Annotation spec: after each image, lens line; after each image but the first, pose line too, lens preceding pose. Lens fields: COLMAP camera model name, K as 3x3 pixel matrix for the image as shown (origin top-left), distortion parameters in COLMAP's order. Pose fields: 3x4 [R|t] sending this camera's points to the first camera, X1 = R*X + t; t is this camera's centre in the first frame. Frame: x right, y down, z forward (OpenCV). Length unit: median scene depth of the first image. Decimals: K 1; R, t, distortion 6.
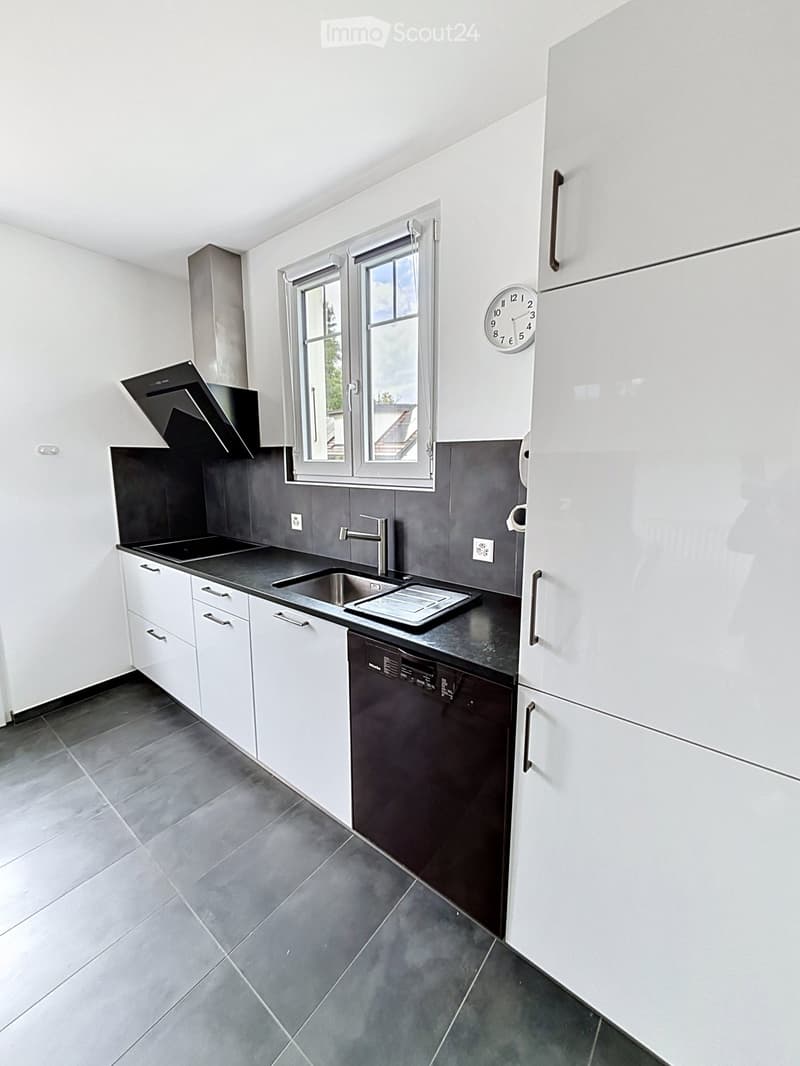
lens RADIAL K [[433.3, 0, 400.7], [0, 433.3, 536.4], [0, 0, 1]] dist [-0.000029, 0.000250]
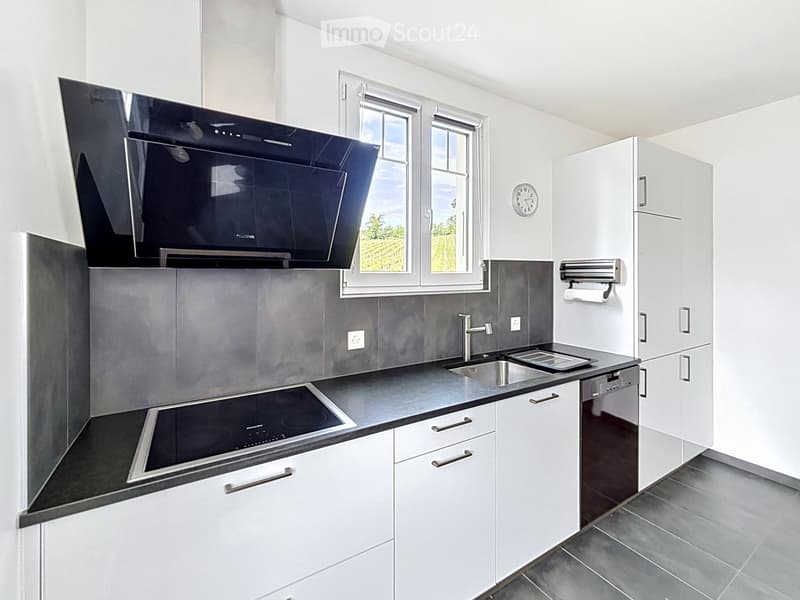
lens RADIAL K [[347.4, 0, 391.3], [0, 347.4, 277.7], [0, 0, 1]] dist [-0.001418, -0.000019]
pose [[0.356426, -0.014172, 0.934216, -1.136547], [0.165002, 0.985124, -0.048008, -0.145973], [-0.919638, 0.171259, 0.353462, 0.852263]]
